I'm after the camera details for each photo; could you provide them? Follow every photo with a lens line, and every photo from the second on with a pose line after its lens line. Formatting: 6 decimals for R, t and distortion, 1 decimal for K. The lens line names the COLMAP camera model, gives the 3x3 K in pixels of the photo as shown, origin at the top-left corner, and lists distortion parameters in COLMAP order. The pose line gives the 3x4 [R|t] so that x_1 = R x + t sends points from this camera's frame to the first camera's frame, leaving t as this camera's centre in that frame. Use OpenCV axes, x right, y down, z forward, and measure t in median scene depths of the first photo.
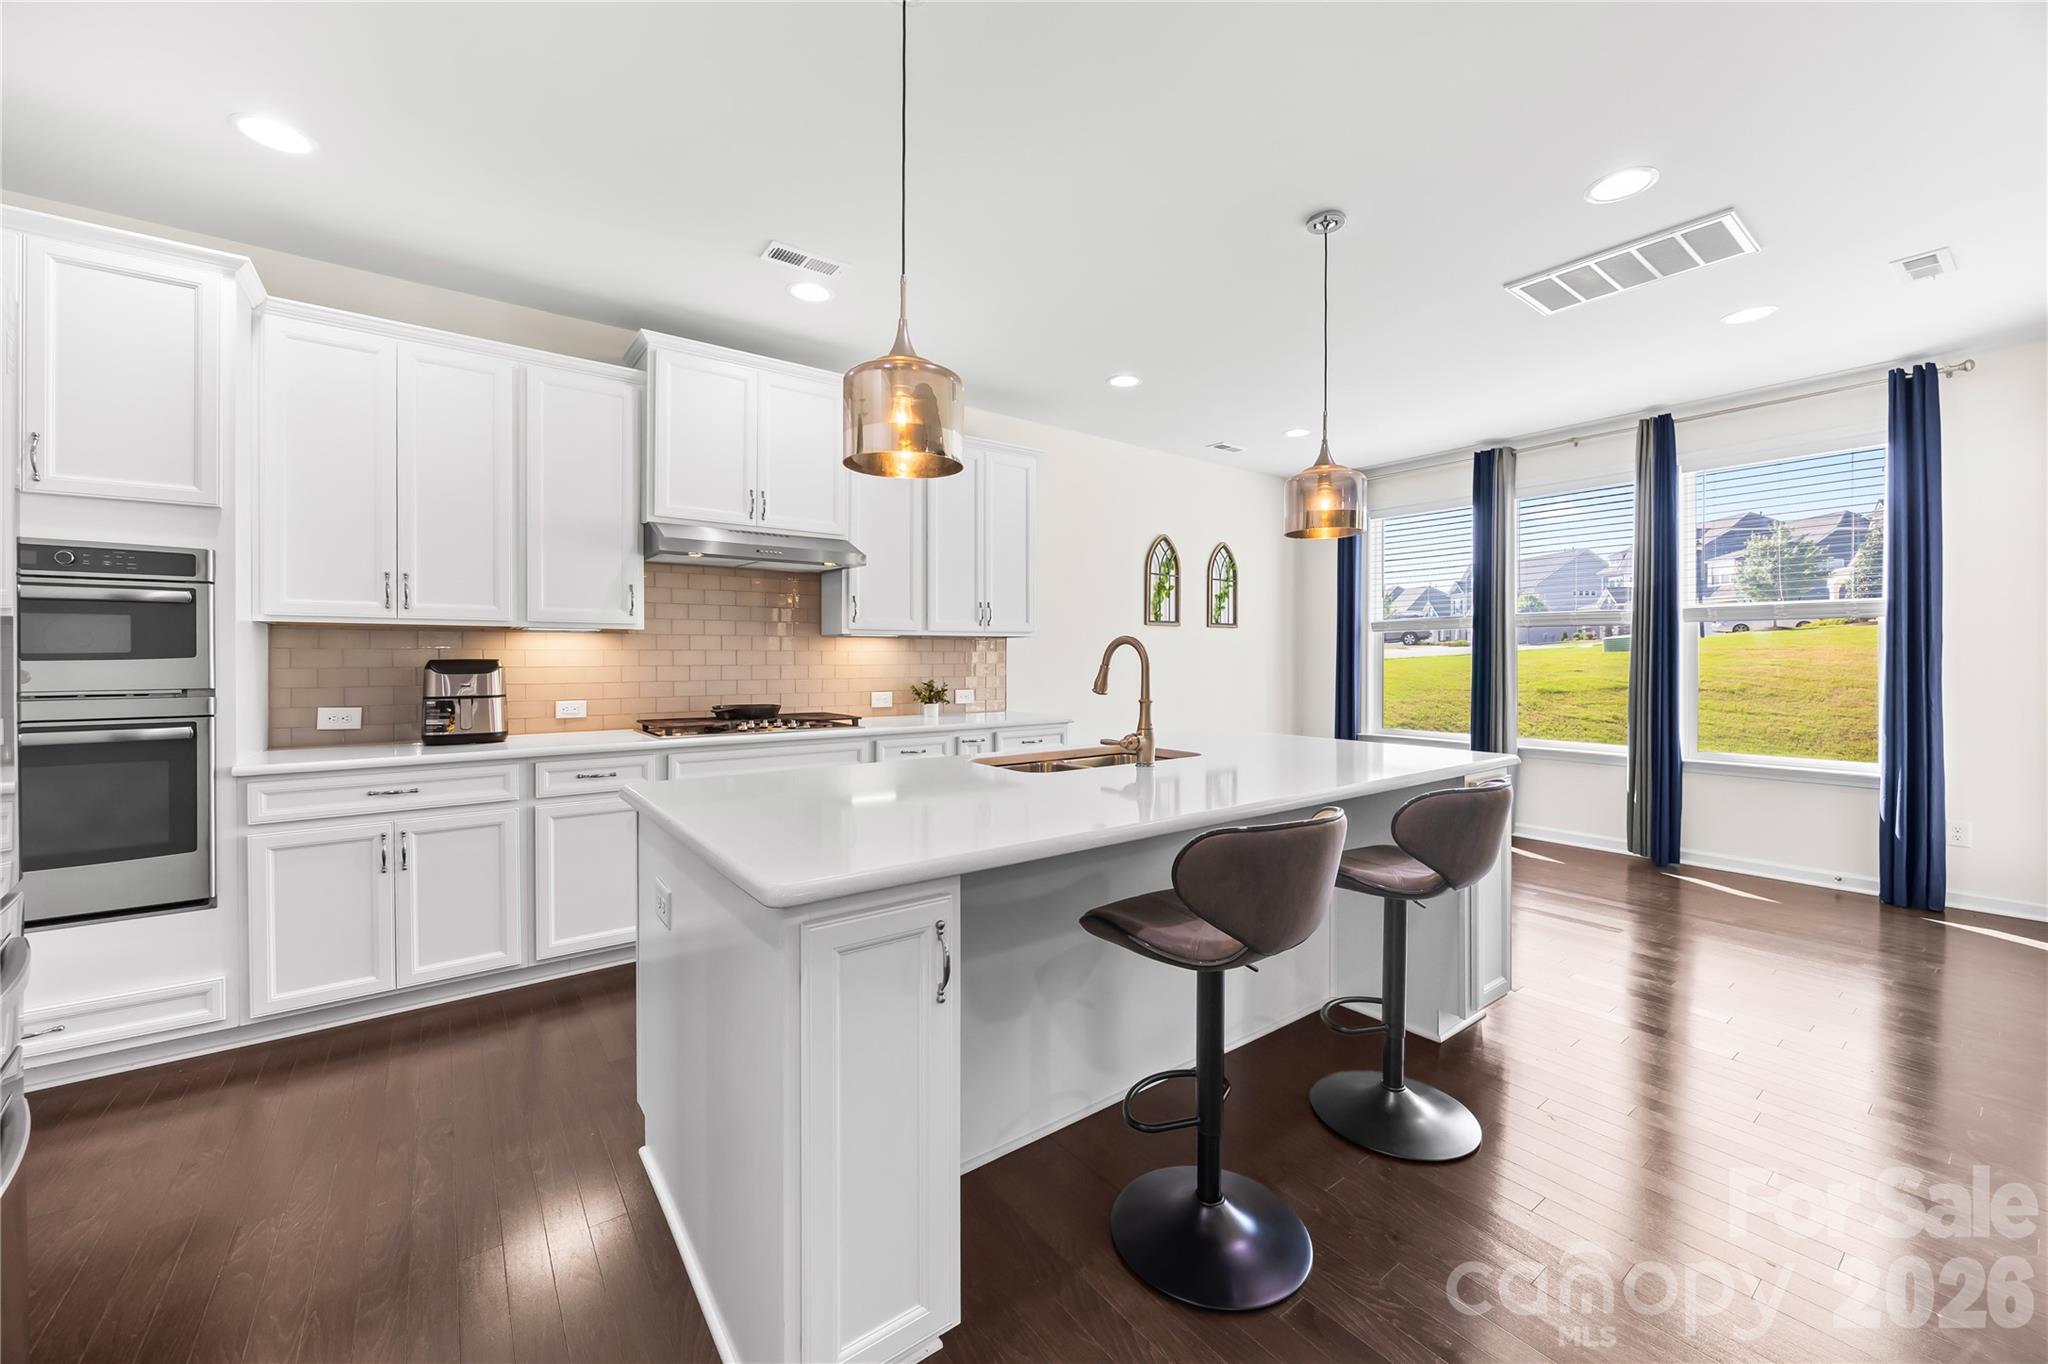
lens RADIAL K [[783.5, 0, 1026.2], [0, 783.5, 661.7], [0, 0, 1]] dist [-0.003123, 0.000677]
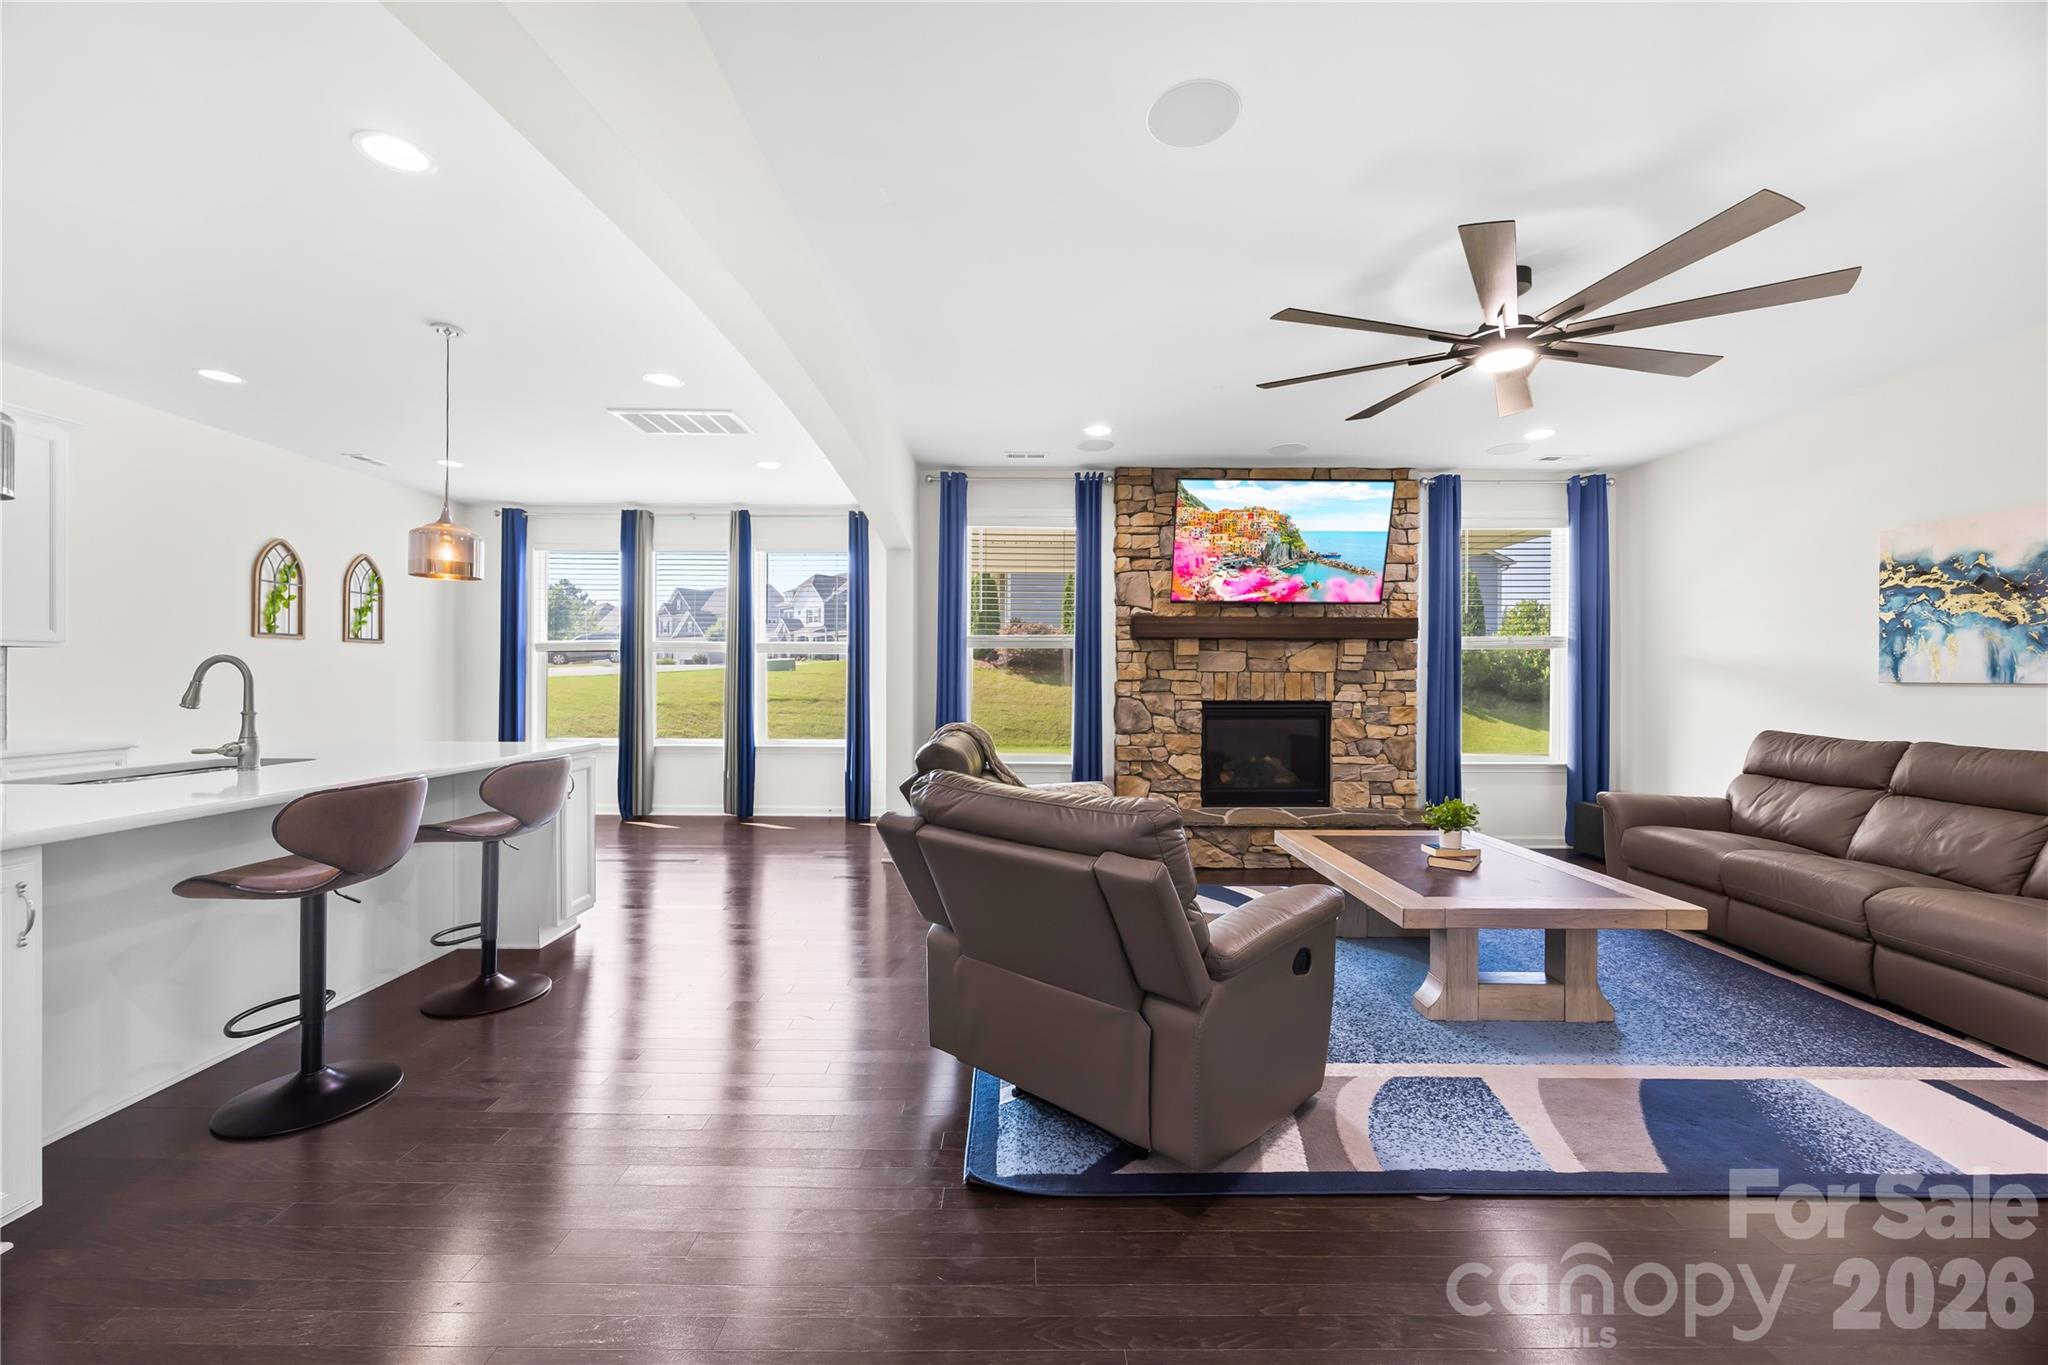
lens RADIAL K [[783.5, 0, 1021.3], [0, 783.5, 679.9], [0, 0, 1]] dist [-0.003123, 0.000677]
pose [[0.600886, 0.001256, 0.799334, -0.049081], [-0.002089, 0.999998, -0.000002, 0.000579], [-0.799332, -0.001669, 0.600887, -0.346969]]
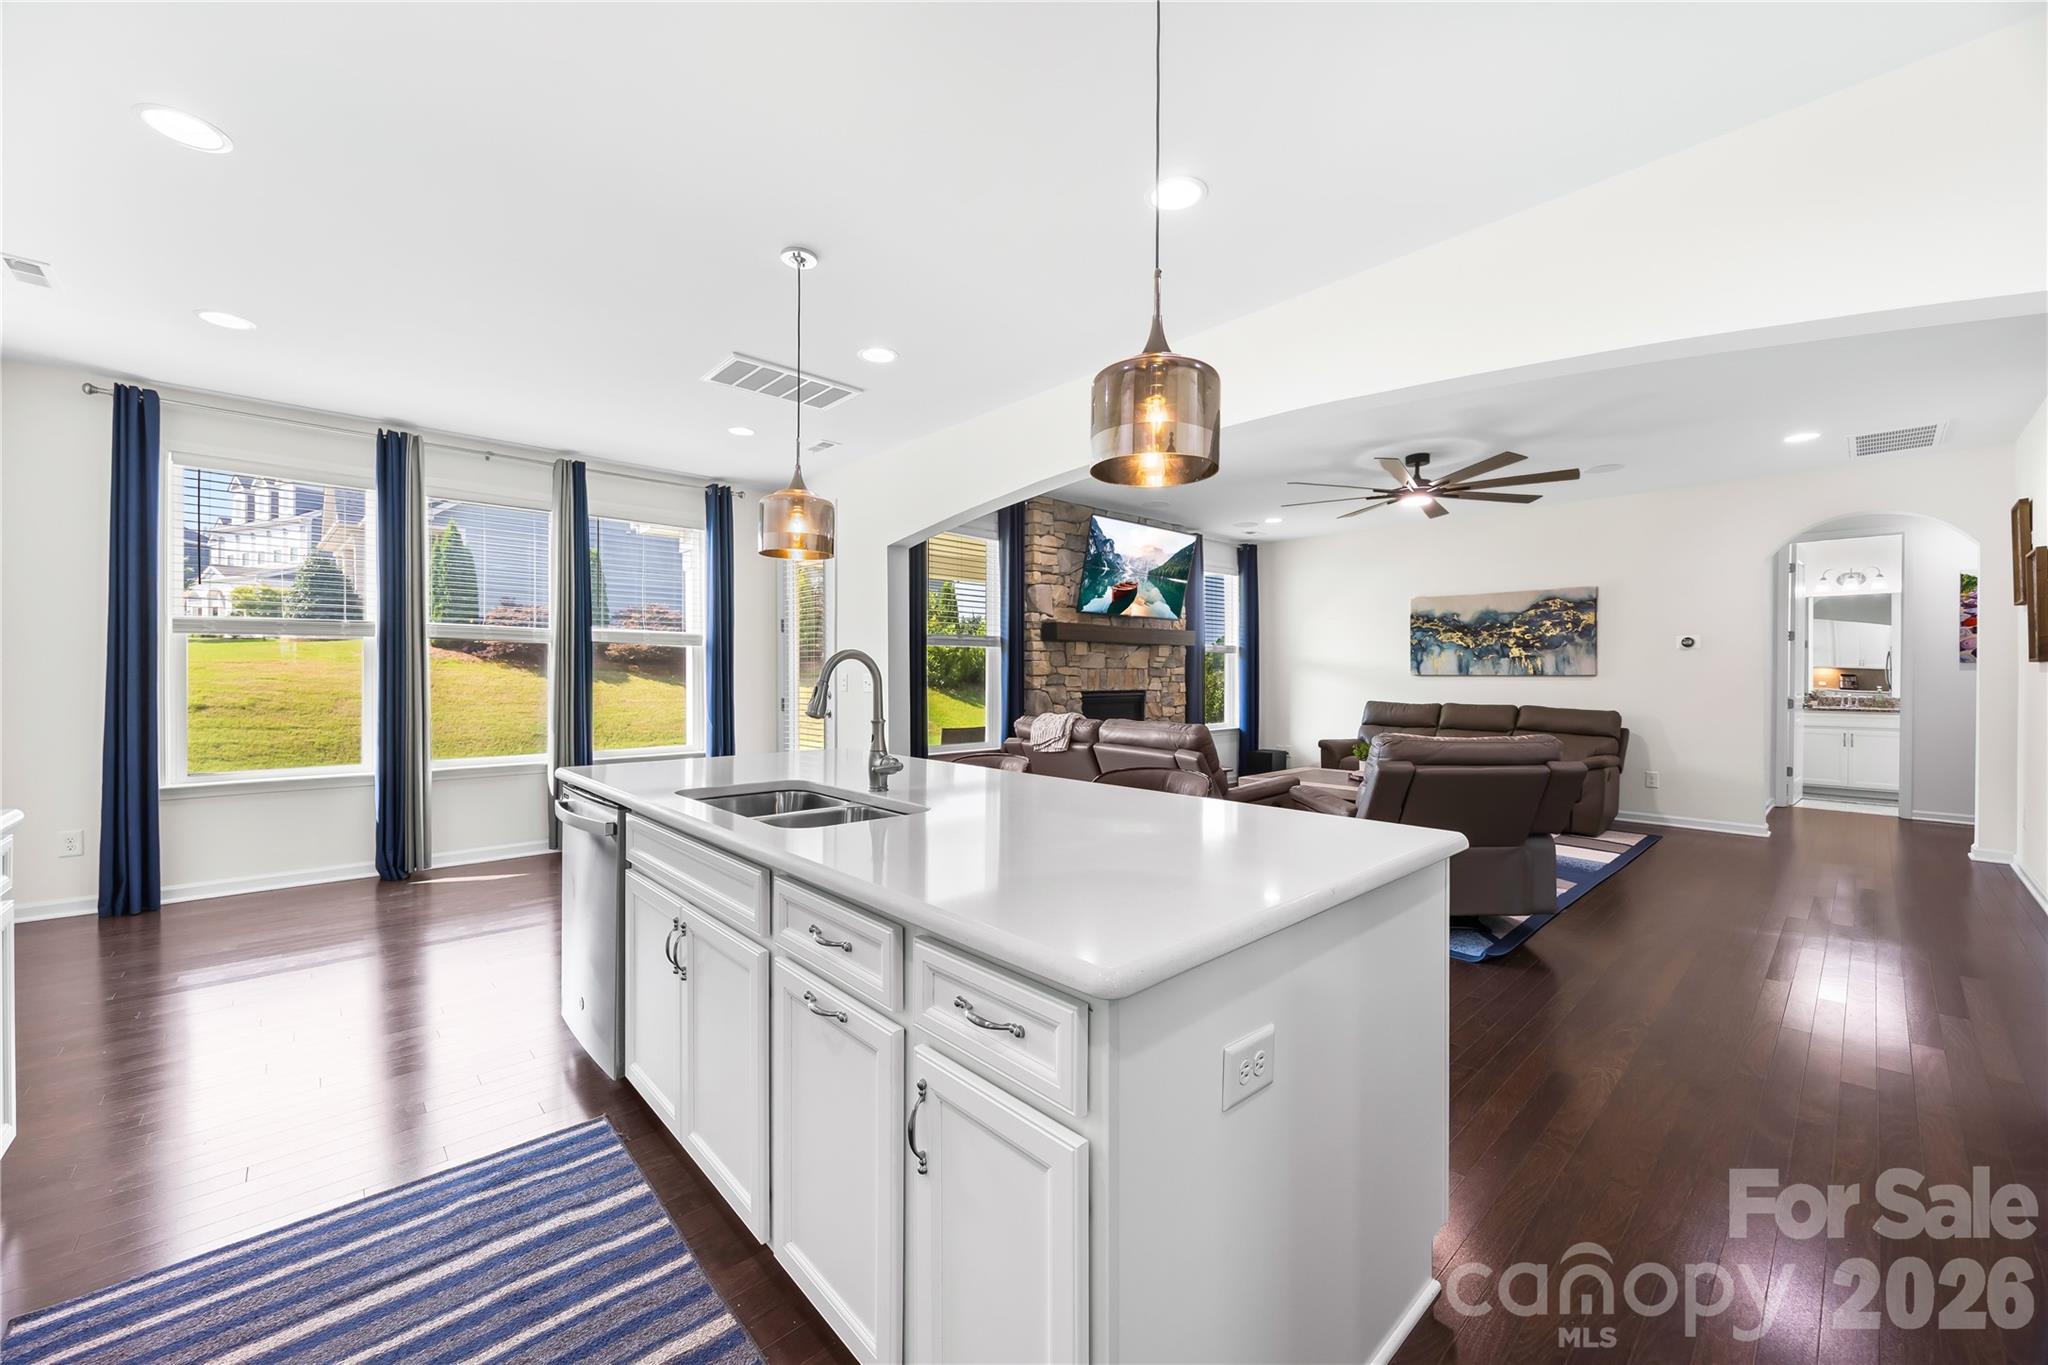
lens RADIAL K [[783.5, 0, 1024.9], [0, 783.5, 681.2], [0, 0, 1]] dist [-0.003123, 0.000677]
pose [[-0.098481, -0.009992, 0.995089, -0.475370], [0.001688, 0.999946, 0.010208, -0.004110], [-0.995138, 0.002685, -0.098459, 0.552830]]
